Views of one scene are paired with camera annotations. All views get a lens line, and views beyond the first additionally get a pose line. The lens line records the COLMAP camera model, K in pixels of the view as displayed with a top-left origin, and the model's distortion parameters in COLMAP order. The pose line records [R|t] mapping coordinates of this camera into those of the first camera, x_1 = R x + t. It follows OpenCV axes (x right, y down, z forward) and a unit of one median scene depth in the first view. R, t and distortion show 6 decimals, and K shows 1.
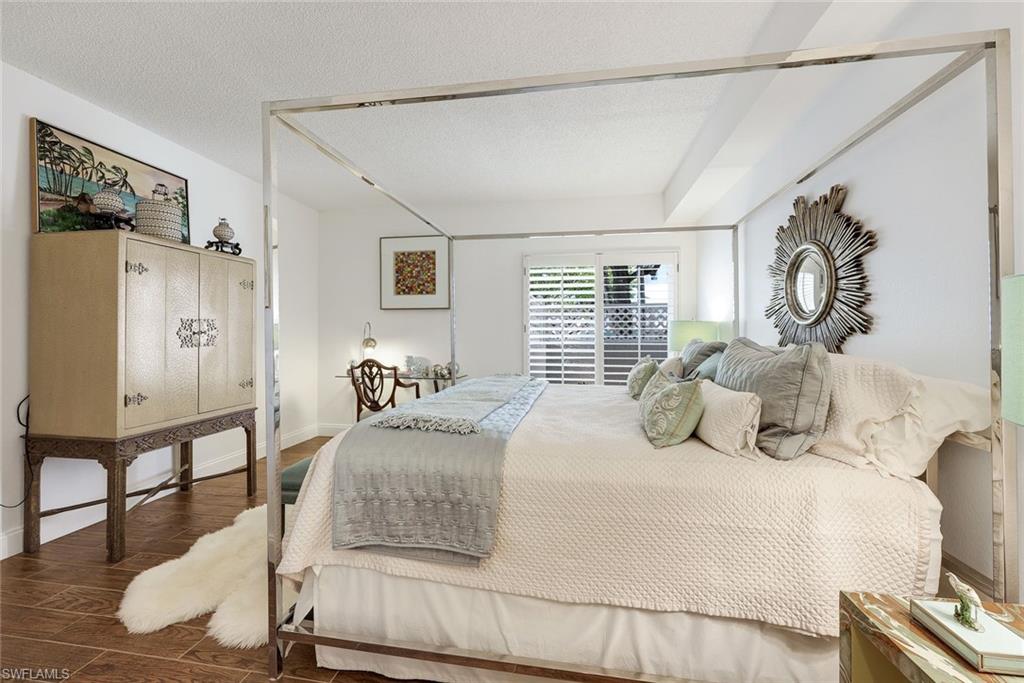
lens RADIAL K [[418.4, 0, 494.2], [0, 418.4, 332.1], [0, 0, 1]] dist [-0.000702, 0.000622]
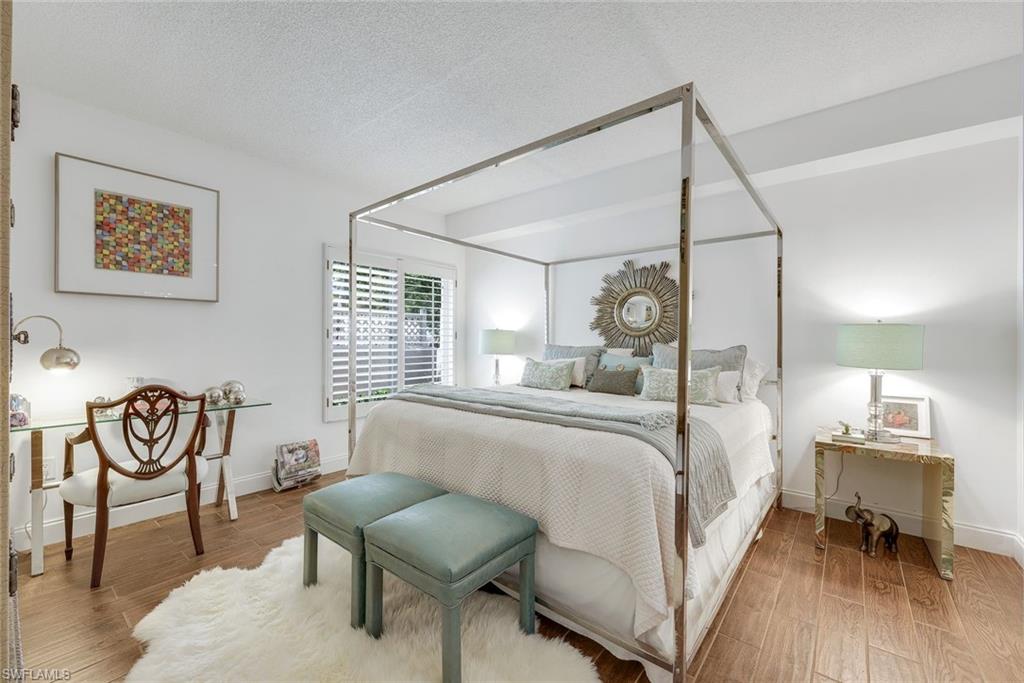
lens RADIAL K [[418.4, 0, 510.0], [0, 418.4, 339.6], [0, 0, 1]] dist [-0.000702, 0.000622]
pose [[0.485752, 0.001856, 0.874095, -0.485760], [-0.005060, 0.999987, 0.000689, 0.001016], [-0.874082, -0.004758, 0.485755, 0.282829]]
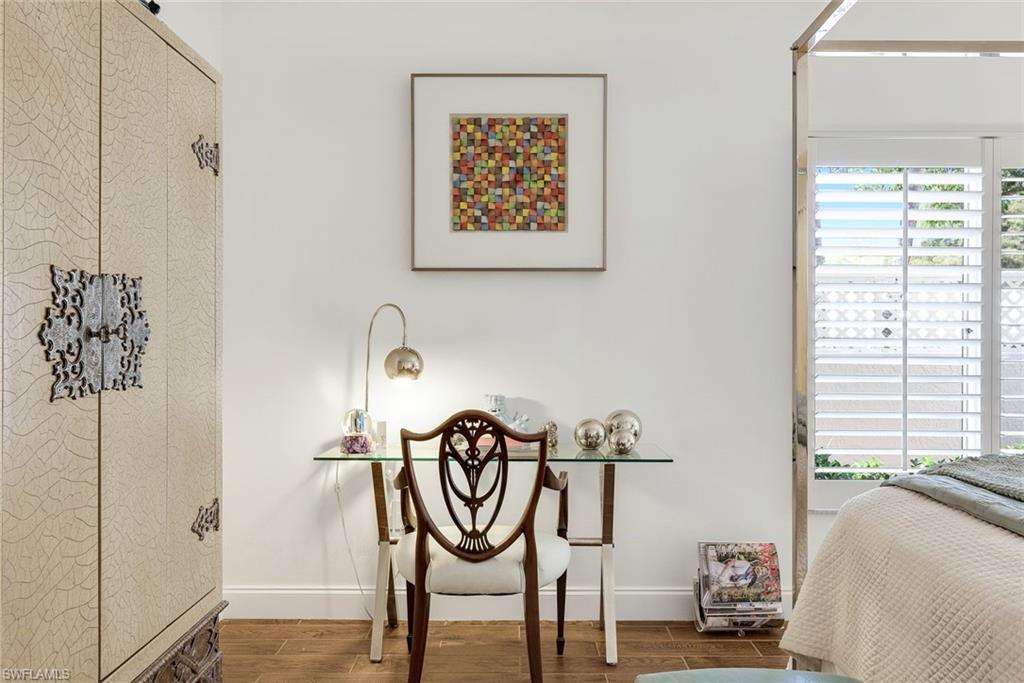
lens RADIAL K [[805.7, 0, 505.7], [0, 805.7, 337.8], [0, 0, 1]] dist [0.004236, -0.002962]
pose [[0.984821, 0.000475, 0.173571, -0.338470], [-0.001581, 0.999979, 0.006235, 0.000836], [-0.173564, -0.006415, 0.984802, 0.310857]]
